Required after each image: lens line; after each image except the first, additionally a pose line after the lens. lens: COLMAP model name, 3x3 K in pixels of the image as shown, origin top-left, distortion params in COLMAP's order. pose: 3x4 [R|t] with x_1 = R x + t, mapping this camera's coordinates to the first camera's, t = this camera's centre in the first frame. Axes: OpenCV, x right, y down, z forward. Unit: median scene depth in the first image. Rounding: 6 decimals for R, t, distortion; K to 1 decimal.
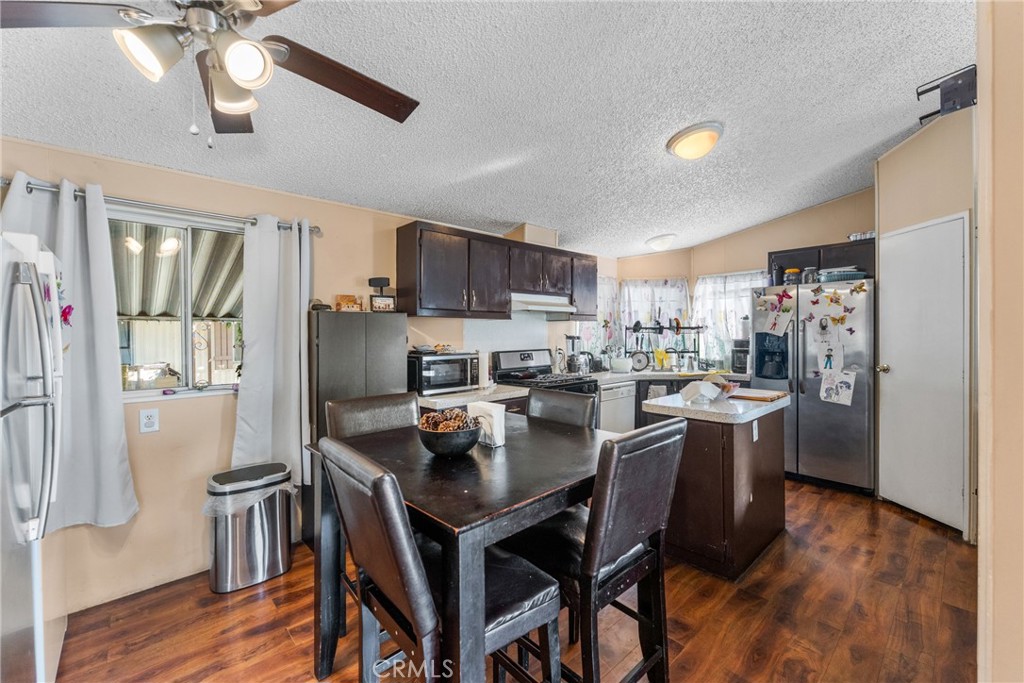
lens RADIAL K [[415.3, 0, 514.0], [0, 415.3, 336.4], [0, 0, 1]] dist [-0.000323, -0.000042]
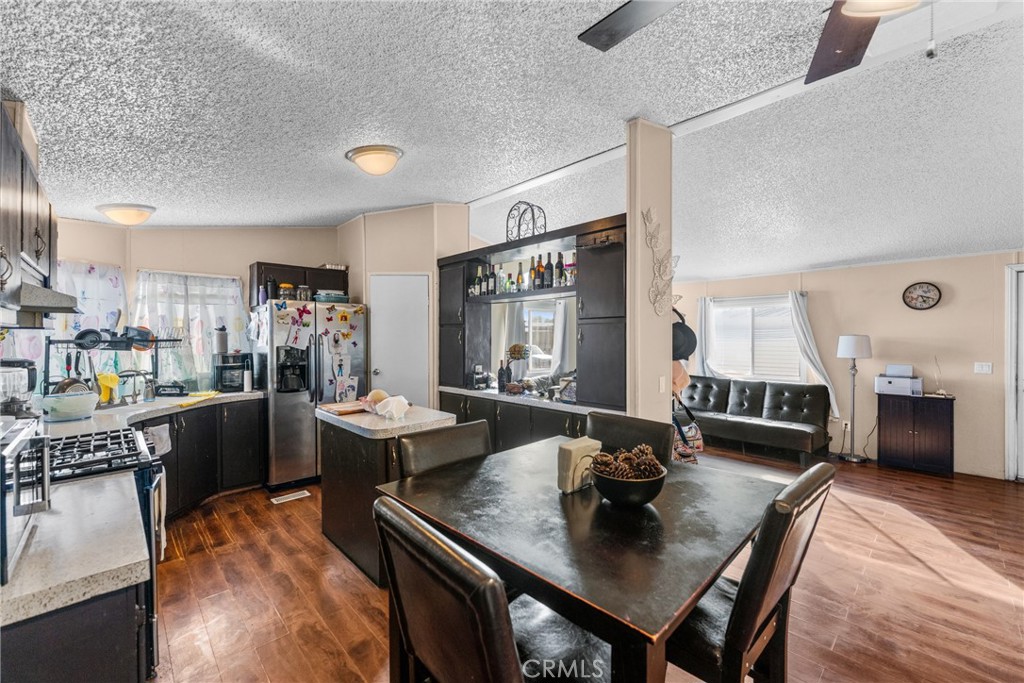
lens RADIAL K [[413.9, 0, 512.5], [0, 413.9, 339.0], [0, 0, 1]] dist [-0.000838, -0.000070]
pose [[-0.020105, -0.003353, 0.999792, -0.323421], [0.008201, 0.999960, 0.003519, -0.021187], [-0.999764, 0.008270, -0.020077, 0.397406]]
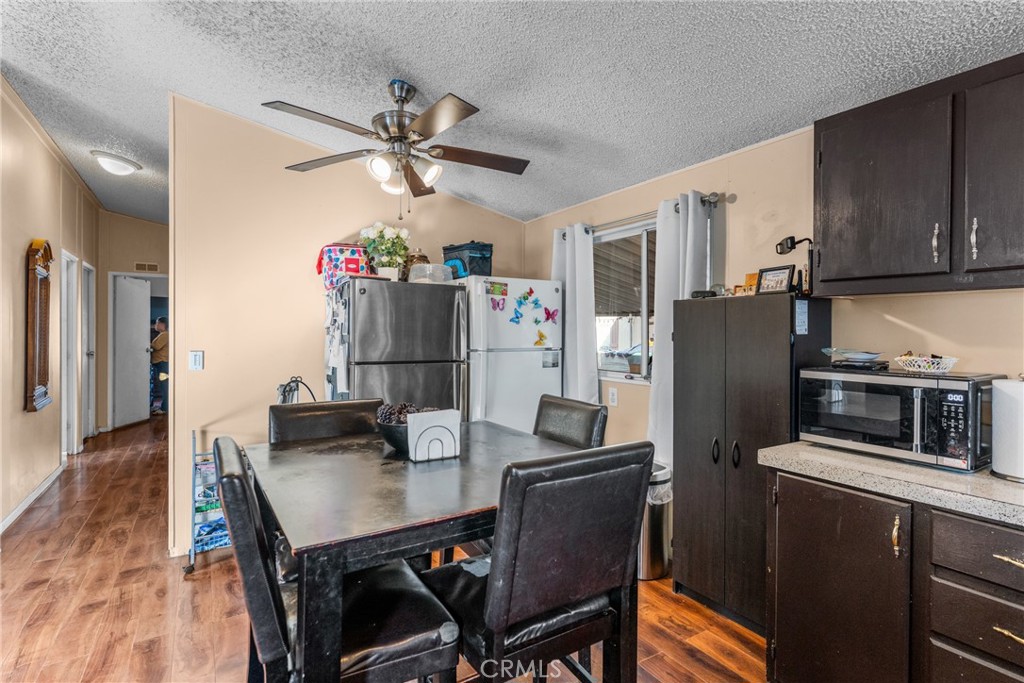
lens RADIAL K [[501.7, 0, 511.8], [0, 501.7, 332.0], [0, 0, 1]] dist [0.000425, -0.000377]
pose [[-0.185839, 0.011323, -0.982515, 0.314894], [-0.007436, 0.999889, 0.012929, -0.004636], [0.982552, 0.009708, -0.185734, 0.461564]]
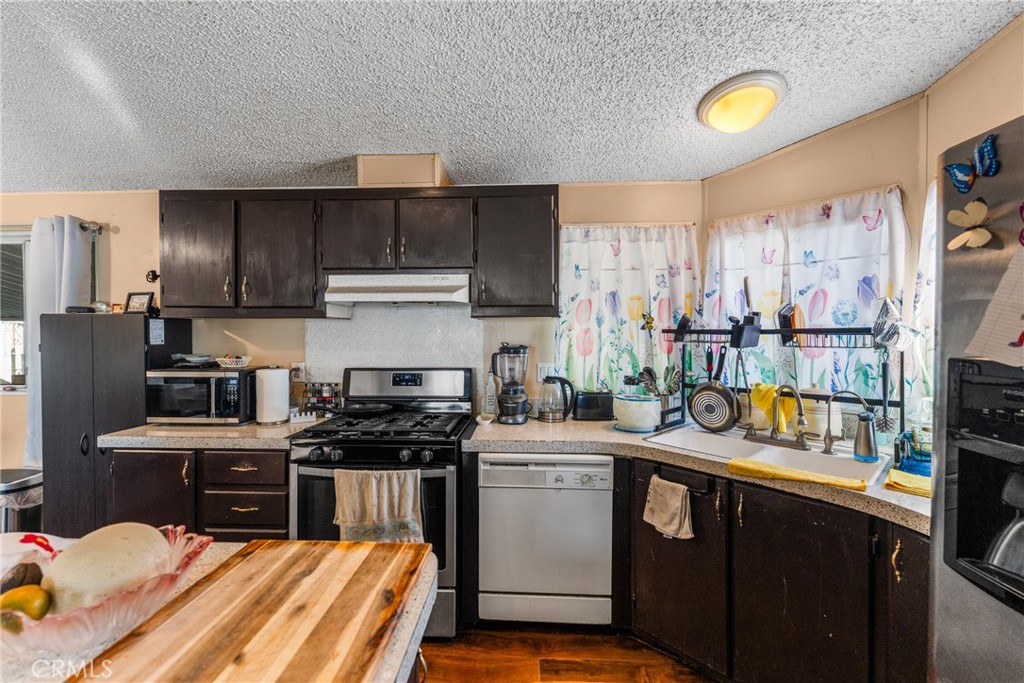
lens RADIAL K [[420.8, 0, 508.2], [0, 420.8, 338.4], [0, 0, 1]] dist [-0.001465, -0.000113]
pose [[0.705079, 0.015258, -0.708964, 0.482786], [-0.010254, 0.999883, 0.011321, -0.016122], [0.709054, -0.000713, 0.705154, 0.574866]]
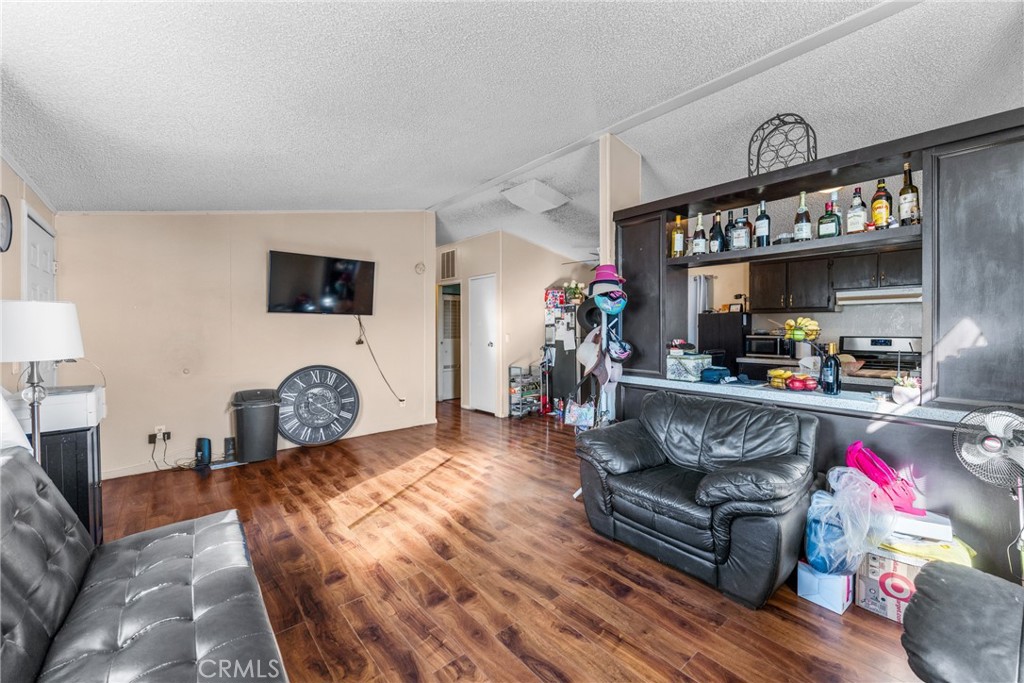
lens RADIAL K [[417.2, 0, 512.0], [0, 417.2, 328.5], [0, 0, 1]] dist [0.000931, 0.000018]
pose [[-0.036360, 0.010087, -0.999288, 1.052480], [-0.003455, 0.999942, 0.010219, 0.001379], [0.999333, 0.003824, -0.036323, 0.008232]]
